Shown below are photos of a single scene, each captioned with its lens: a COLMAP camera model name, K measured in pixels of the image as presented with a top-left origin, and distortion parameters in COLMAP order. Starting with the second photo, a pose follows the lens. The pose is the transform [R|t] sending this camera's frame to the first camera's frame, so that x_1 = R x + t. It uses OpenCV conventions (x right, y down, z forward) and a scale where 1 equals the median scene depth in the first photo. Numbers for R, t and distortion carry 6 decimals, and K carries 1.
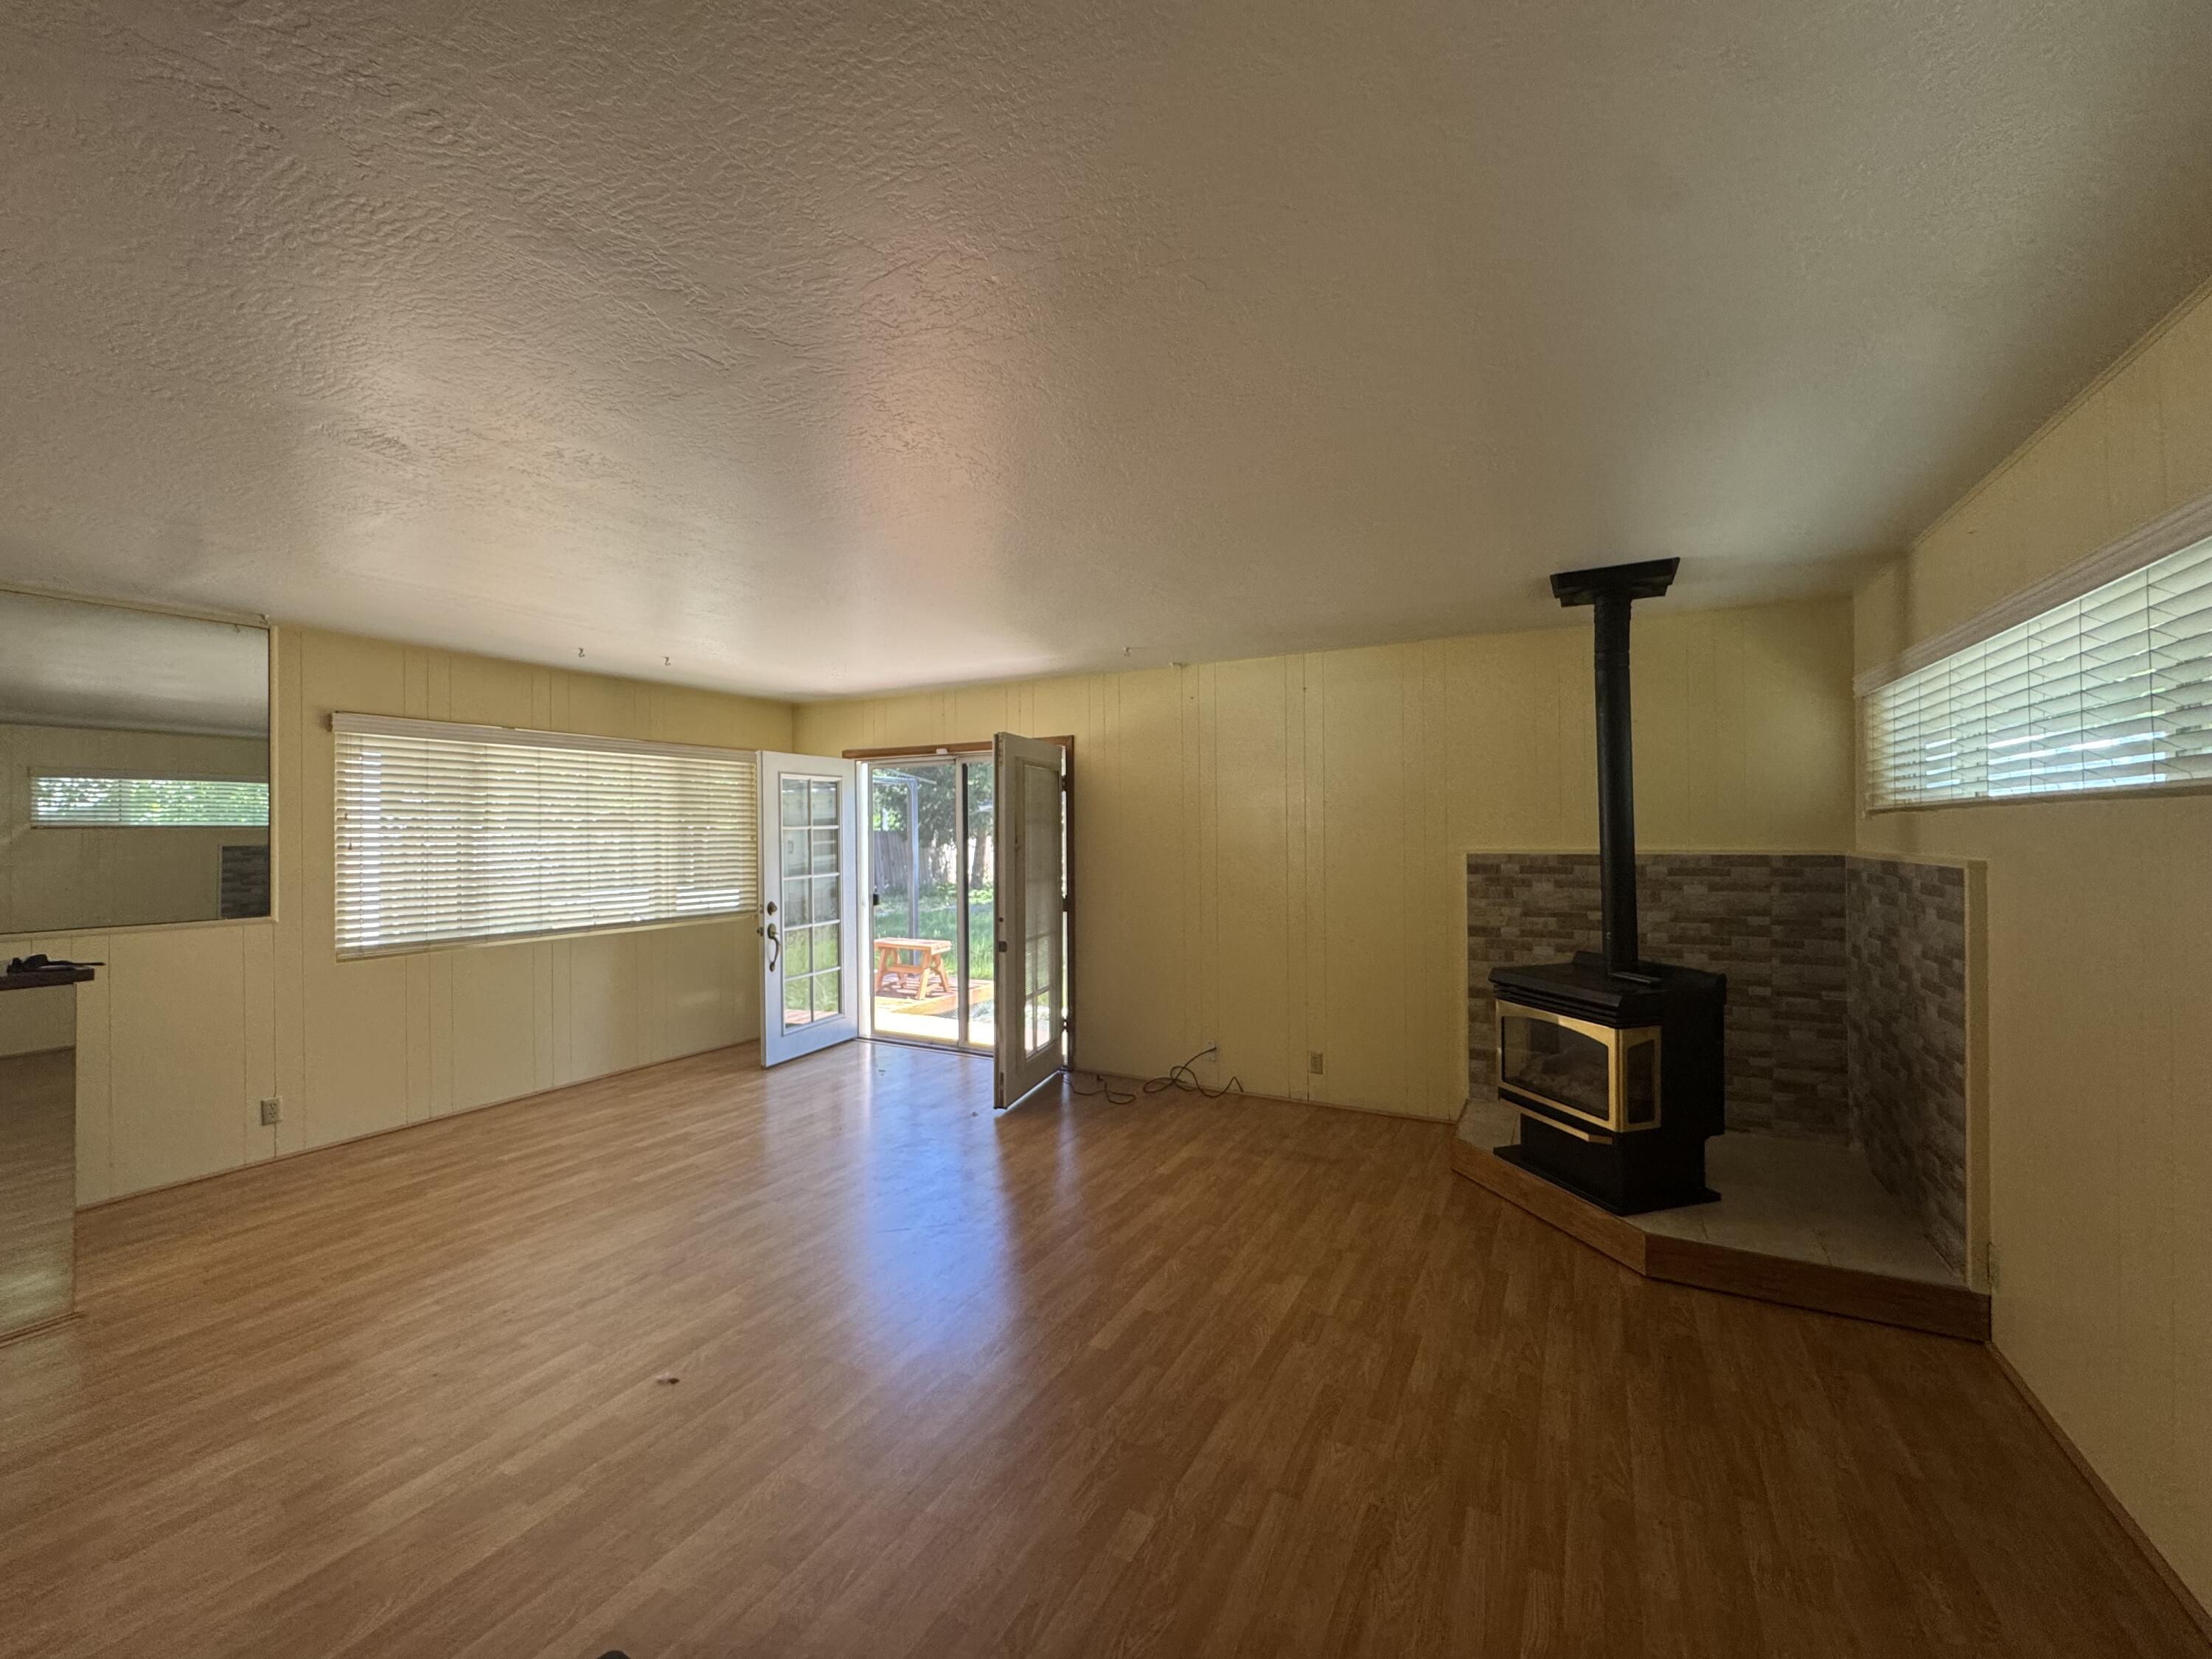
lens RADIAL K [[885.6, 0, 1109.8], [0, 885.6, 827.7], [0, 0, 1]] dist [0.000850, -0.000653]
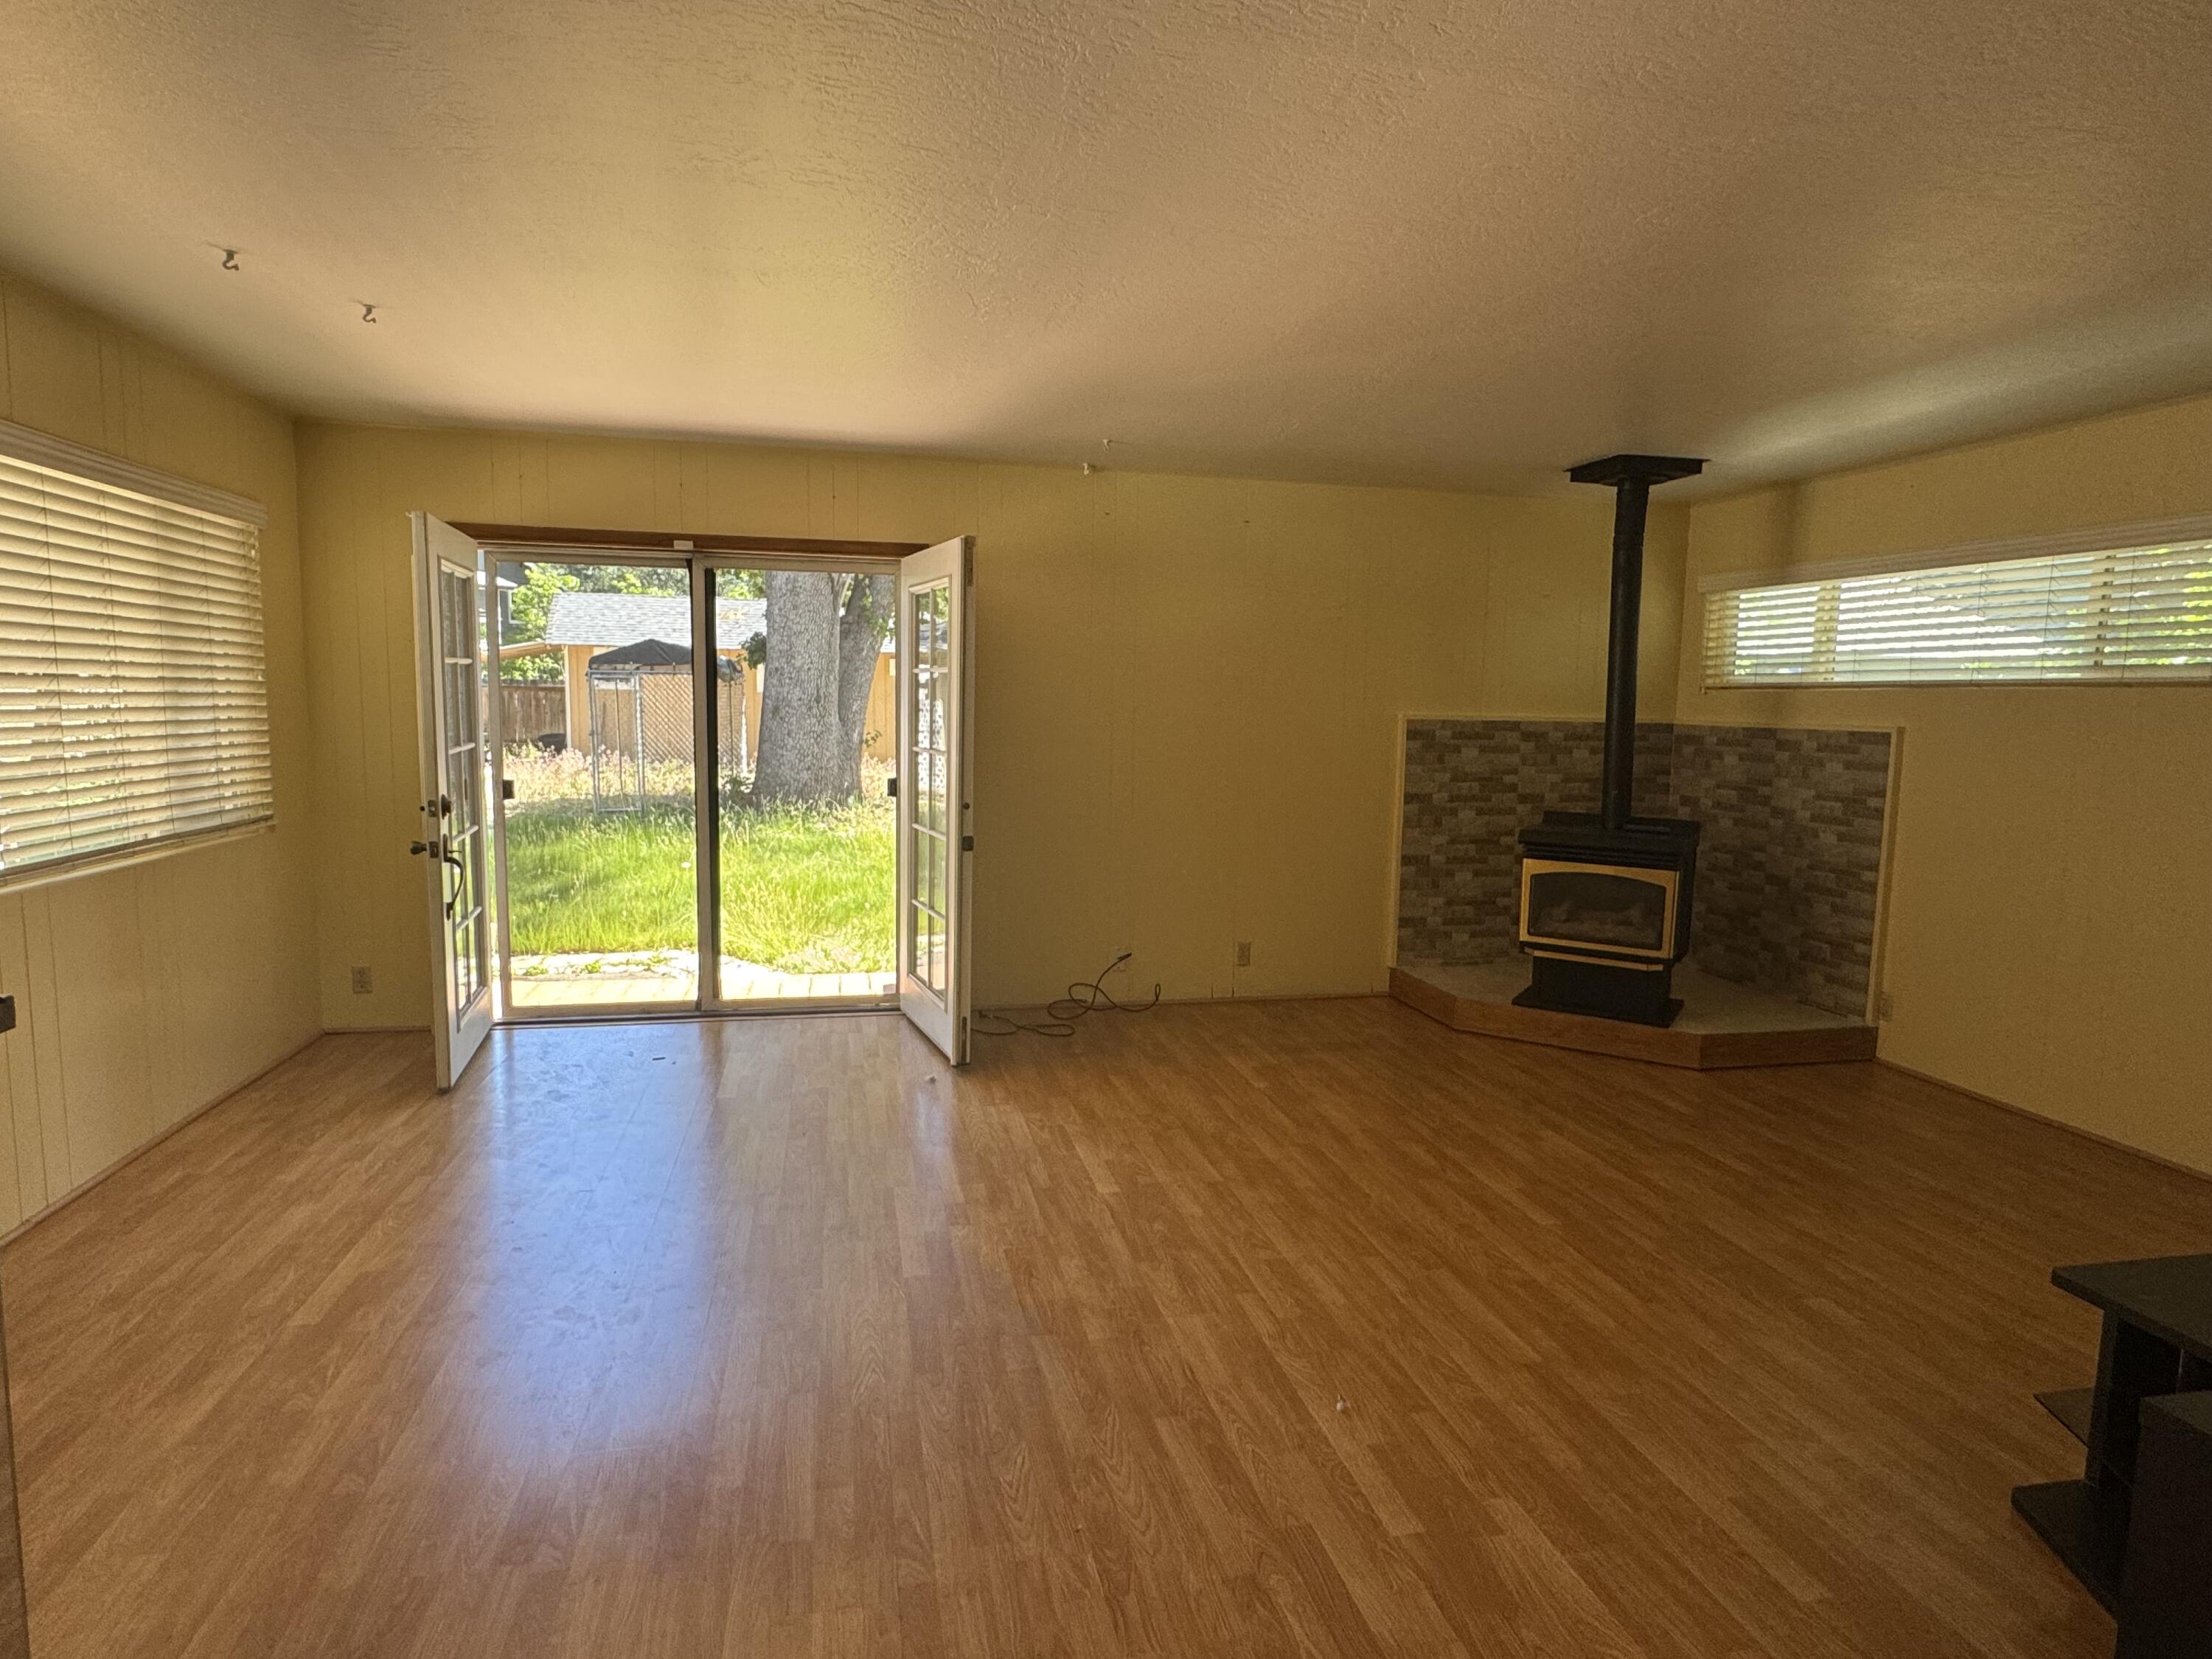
lens RADIAL K [[1200.8, 0, 1104.3], [0, 1200.8, 830.4], [0, 0, 1]] dist [-0.007529, 0.001687]
pose [[0.757697, -0.050884, 0.650620, -0.782646], [-0.027940, 0.993512, 0.110239, 0.016468], [-0.652008, -0.101707, 0.751360, 0.242031]]
